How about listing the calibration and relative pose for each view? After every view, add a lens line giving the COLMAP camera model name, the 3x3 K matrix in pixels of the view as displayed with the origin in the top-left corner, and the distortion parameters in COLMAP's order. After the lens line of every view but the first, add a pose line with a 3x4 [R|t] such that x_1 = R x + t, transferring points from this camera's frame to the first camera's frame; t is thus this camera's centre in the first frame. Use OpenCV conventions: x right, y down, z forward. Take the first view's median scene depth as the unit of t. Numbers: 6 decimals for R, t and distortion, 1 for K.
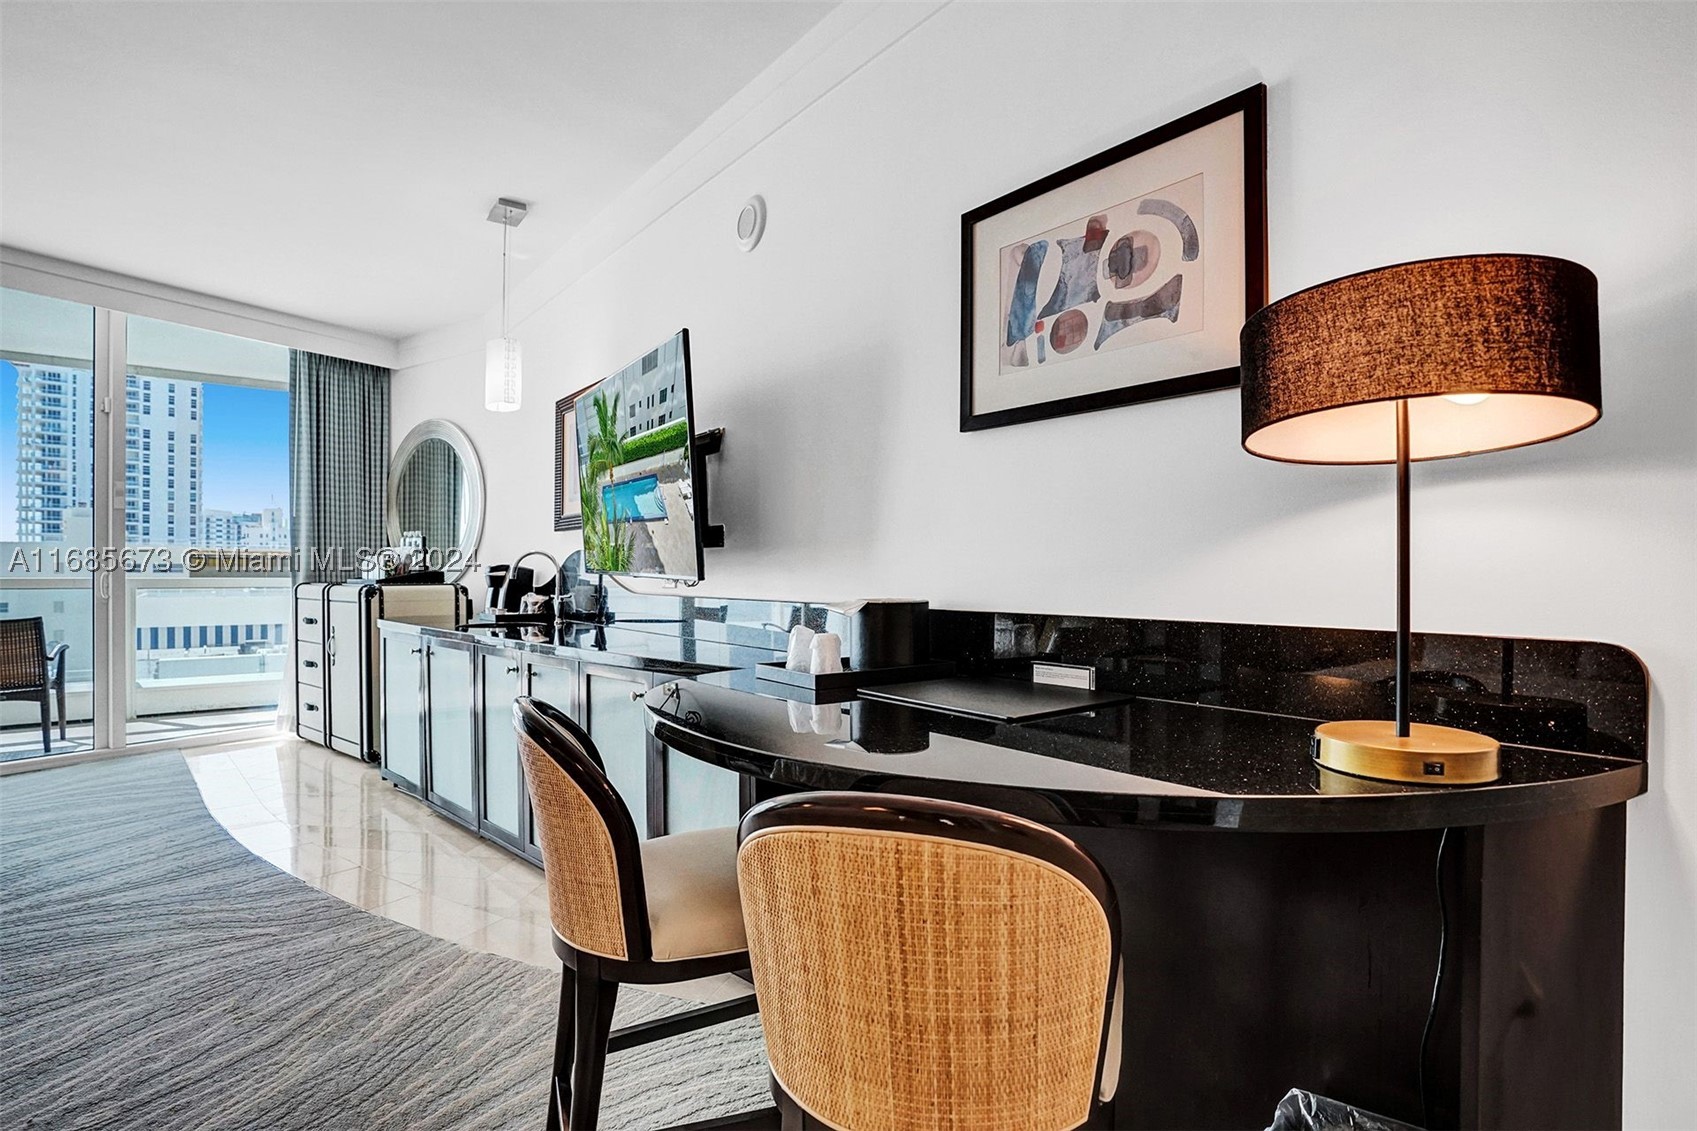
lens RADIAL K [[837.4, 0, 843.7], [0, 837.4, 572.4], [0, 0, 1]] dist [-0.055947, 0.027942]
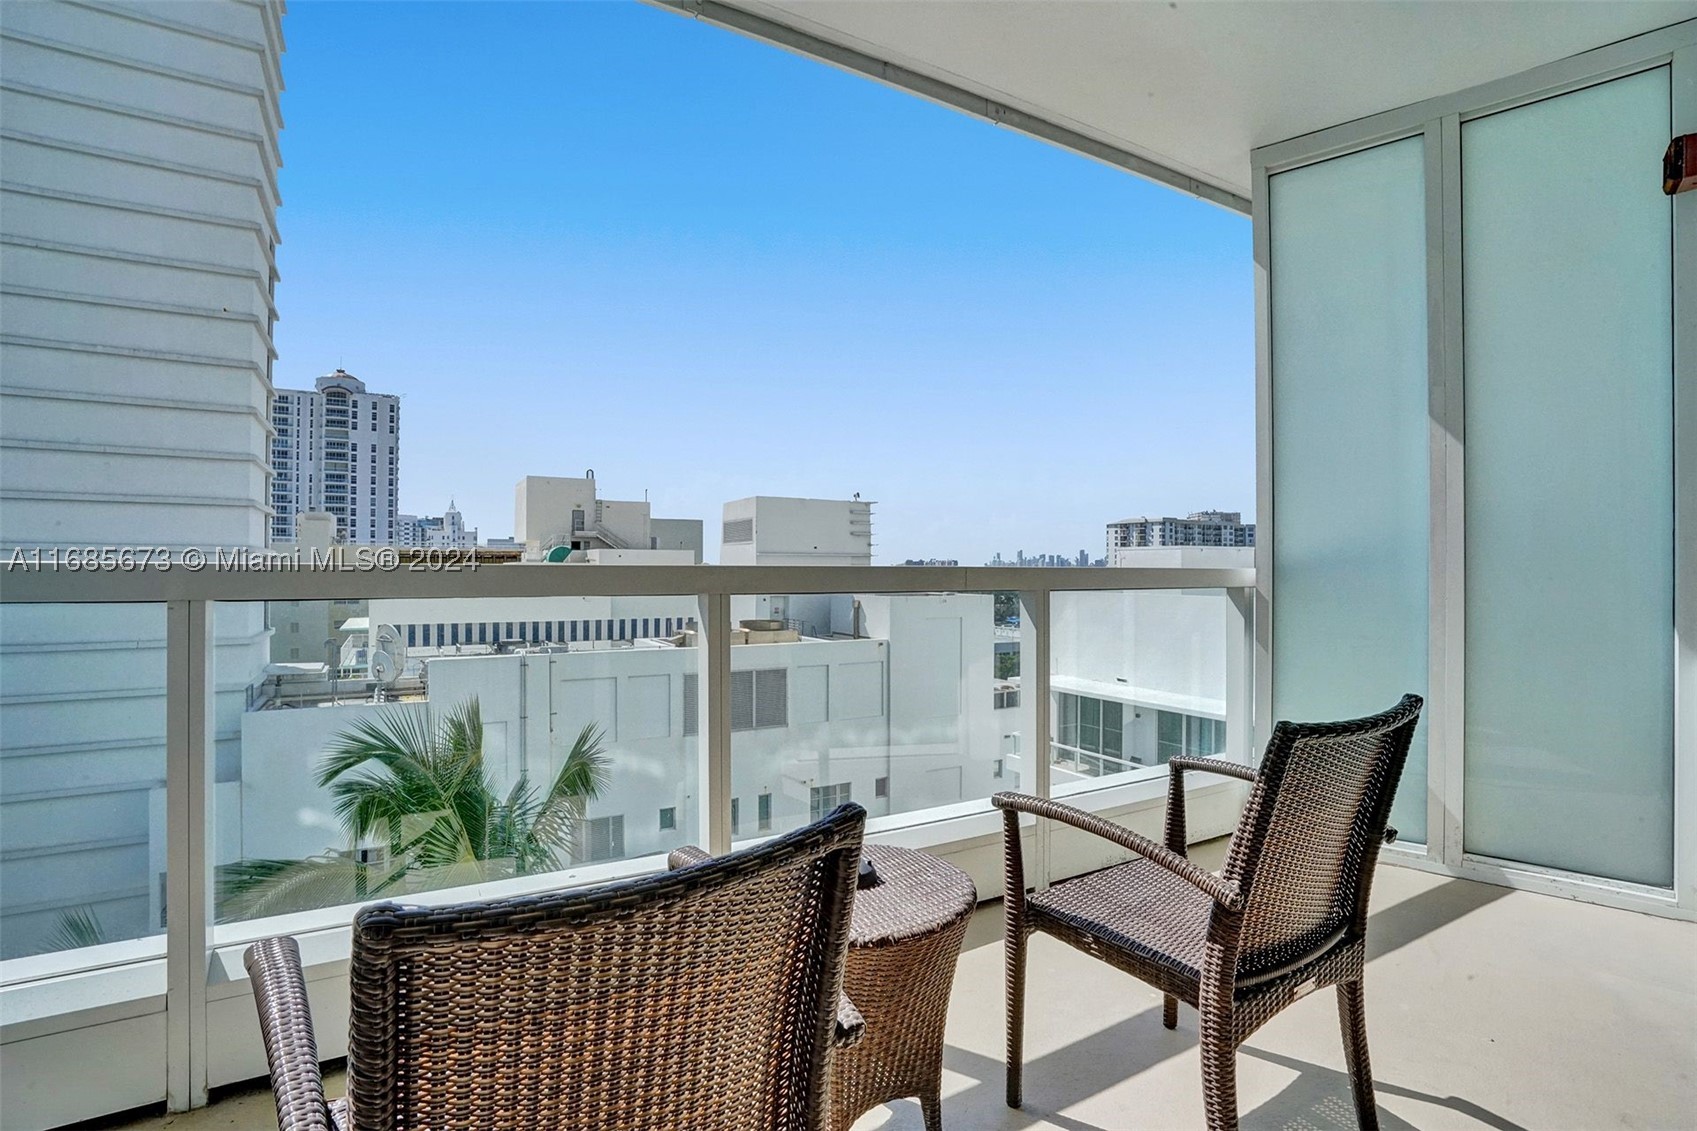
lens RADIAL K [[805.2, 0, 858.2], [0, 805.2, 567.3], [0, 0, 1]] dist [-0.077756, 0.028785]
pose [[0.992147, -0.001671, -0.125065, -1.246907], [0.001201, 0.999992, -0.003832, 0.012224], [0.125071, 0.003652, 0.992141, 0.772562]]
